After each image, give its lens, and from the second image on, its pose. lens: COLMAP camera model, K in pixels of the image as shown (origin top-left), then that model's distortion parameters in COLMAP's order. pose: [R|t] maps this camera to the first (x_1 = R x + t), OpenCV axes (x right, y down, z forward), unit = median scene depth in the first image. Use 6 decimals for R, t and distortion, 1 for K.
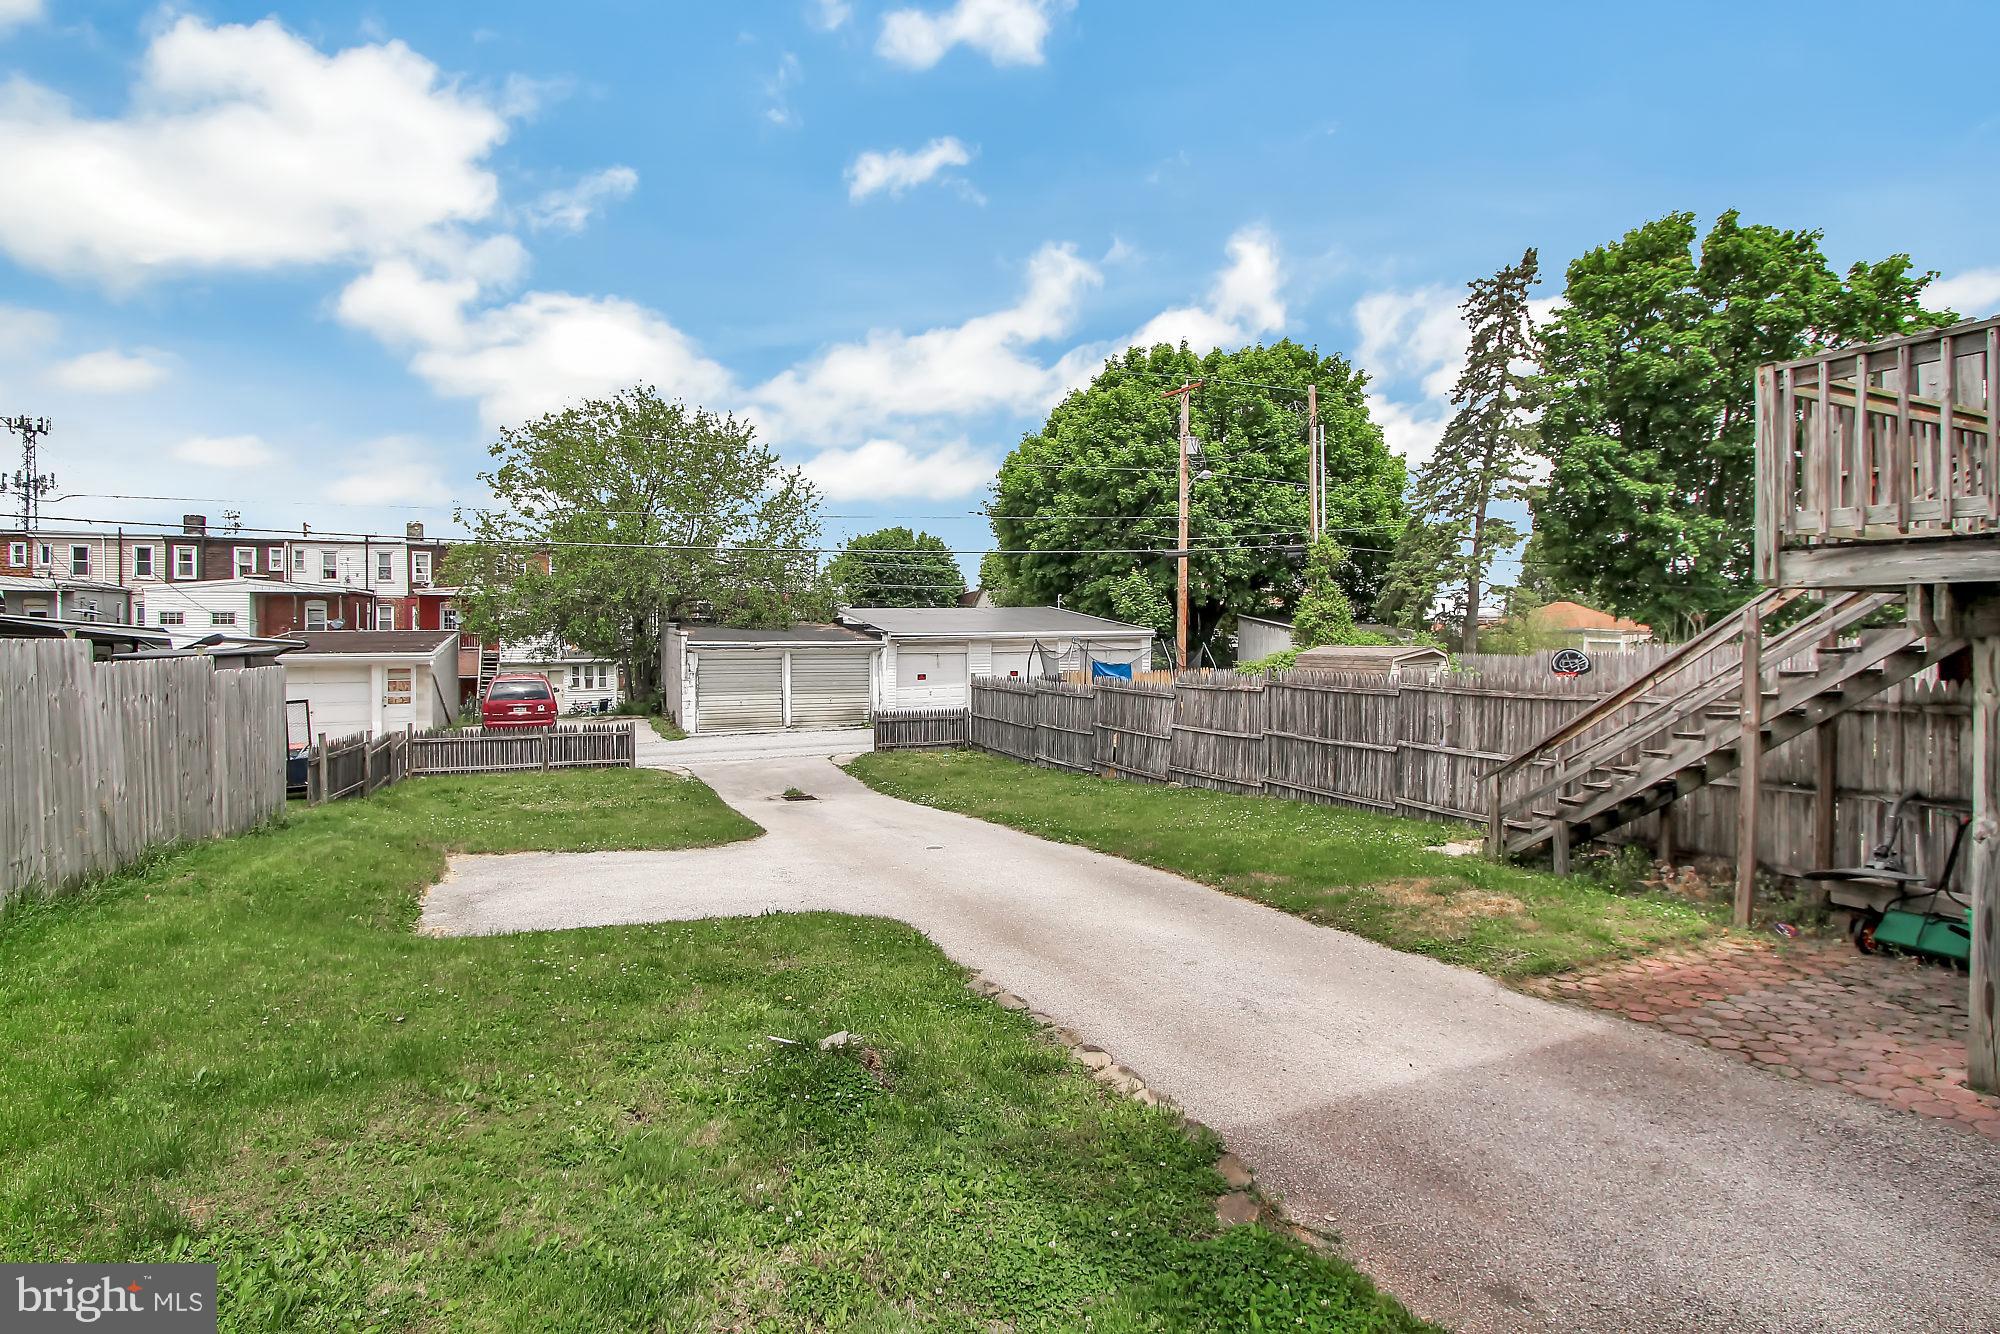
lens RADIAL K [[980.1, 0, 996.0], [0, 980.1, 623.6], [0, 0, 1]] dist [-0.015714, 0.005011]
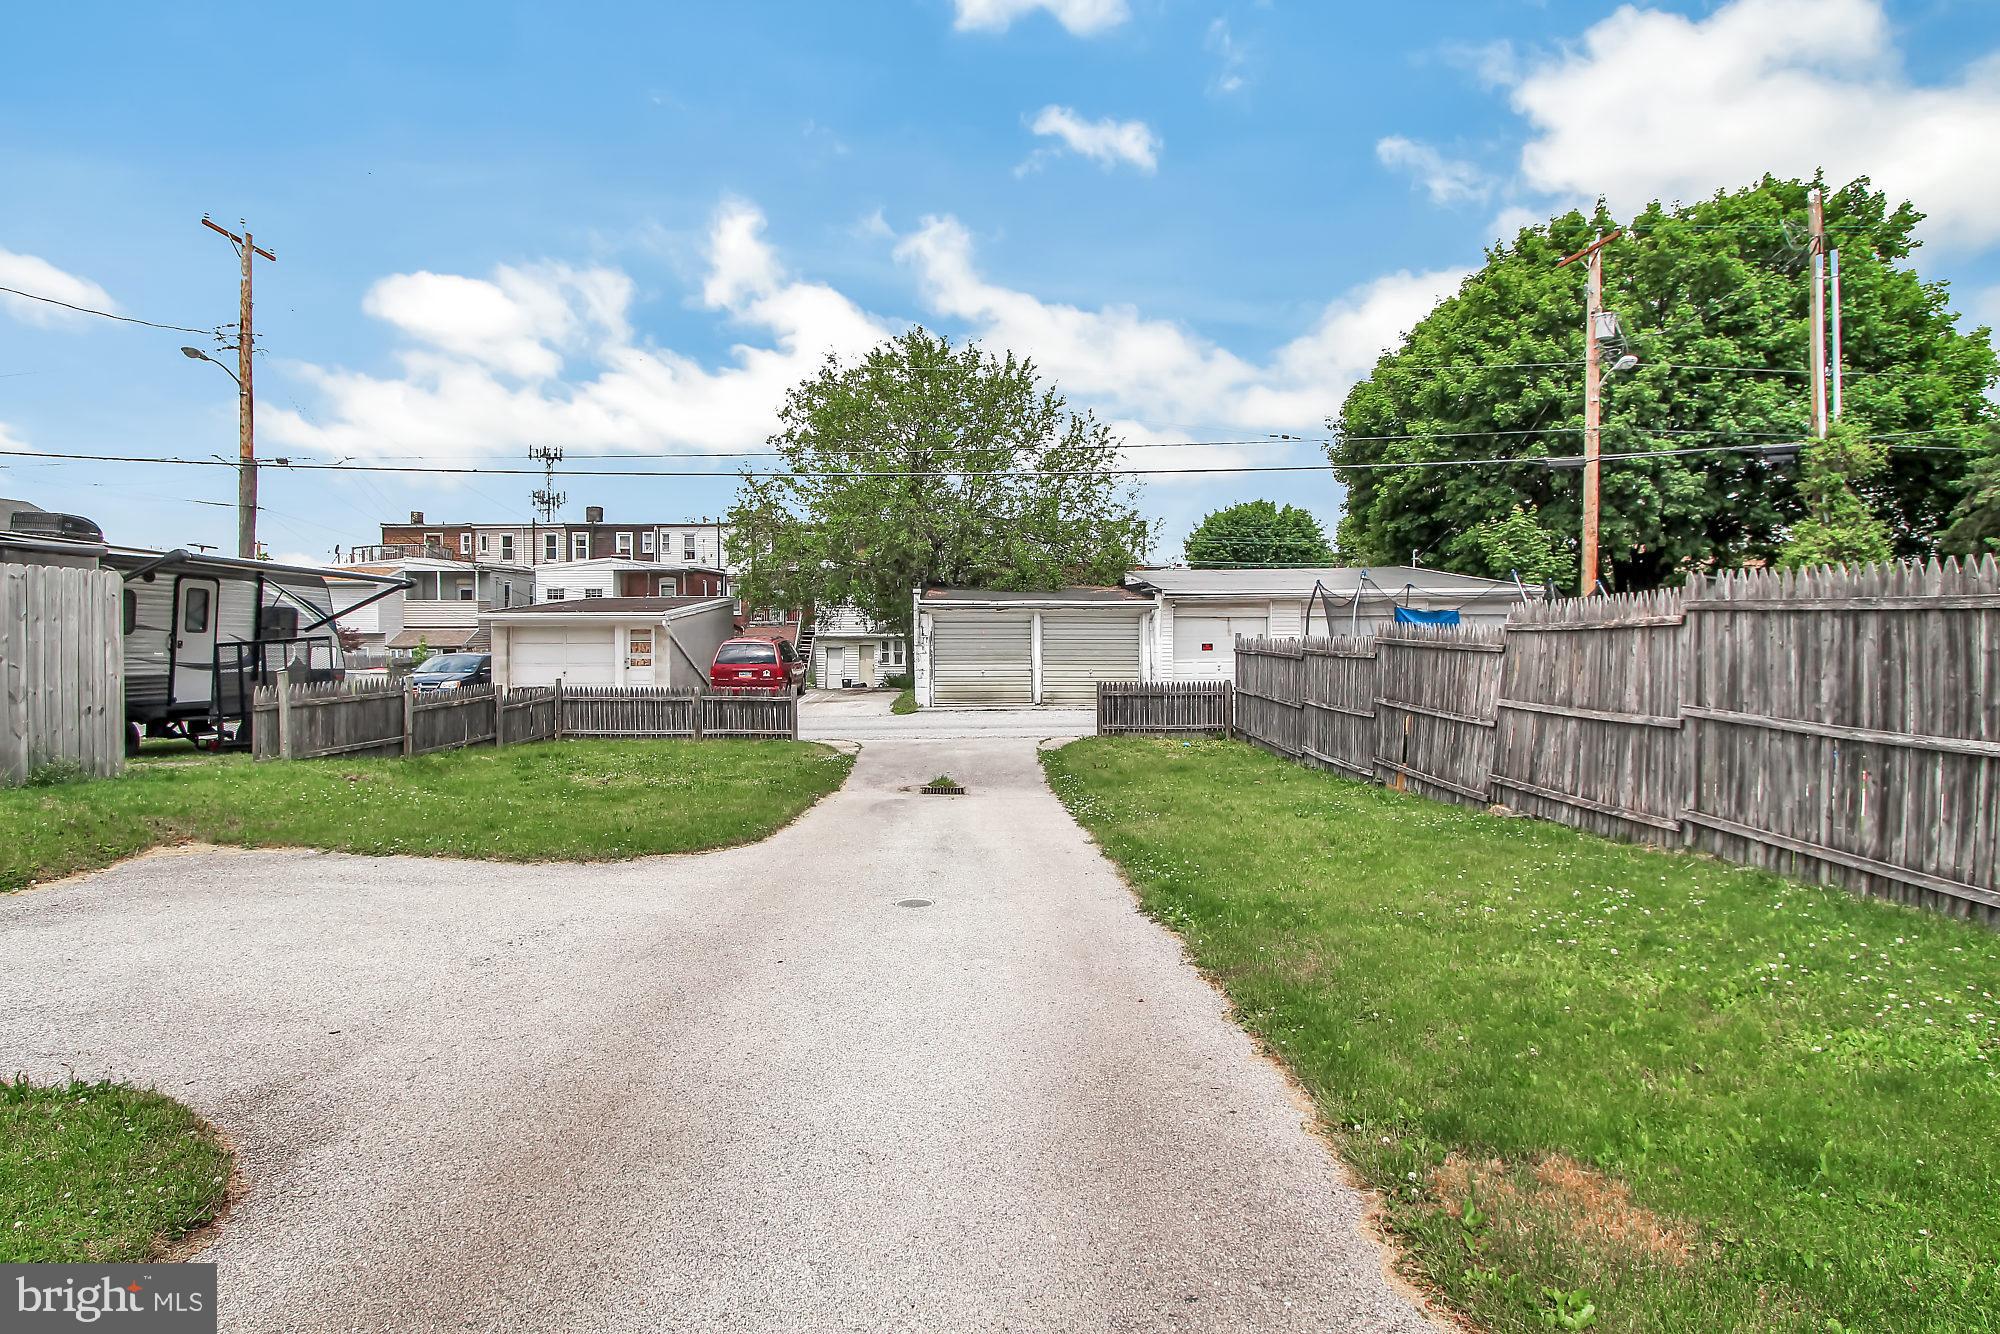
lens RADIAL K [[980.1, 0, 996.0], [0, 980.1, 623.6], [0, 0, 1]] dist [-0.015714, 0.005011]
pose [[0.925822, 0.000228, -0.377959, 0.054628], [0.002939, 0.999965, 0.007802, 0.023989], [0.377948, -0.008334, 0.925789, 0.168523]]
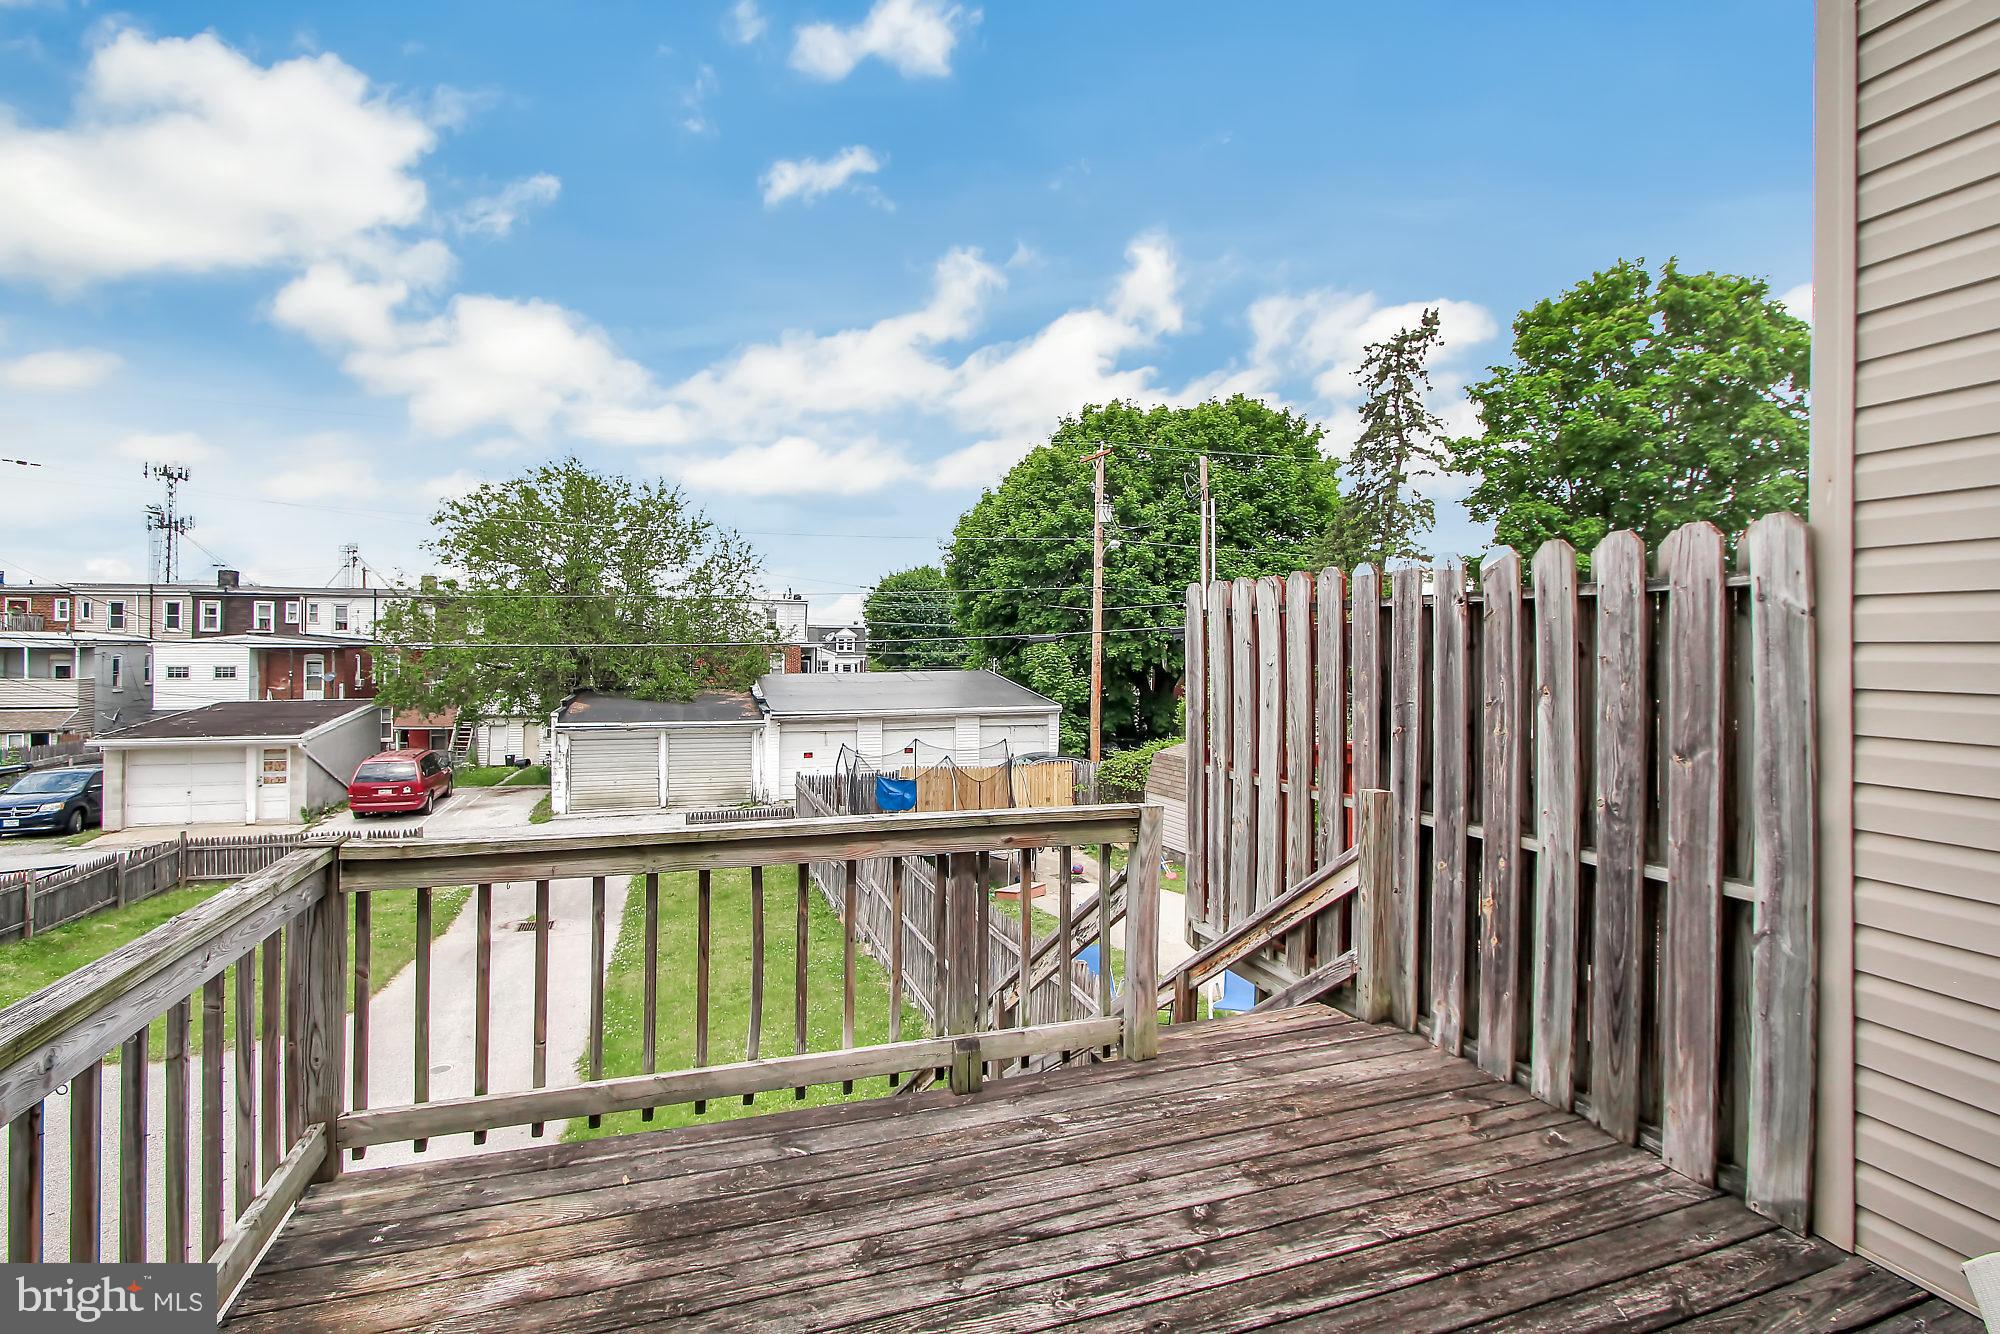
lens RADIAL K [[933.4, 0, 994.4], [0, 933.4, 642.1], [0, 0, 1]] dist [-0.014400, 0.001543]
pose [[0.996283, 0.005388, -0.085971, 0.158358], [-0.005460, 0.999985, -0.000602, -0.049443], [0.085966, 0.001070, 0.996297, 0.067214]]
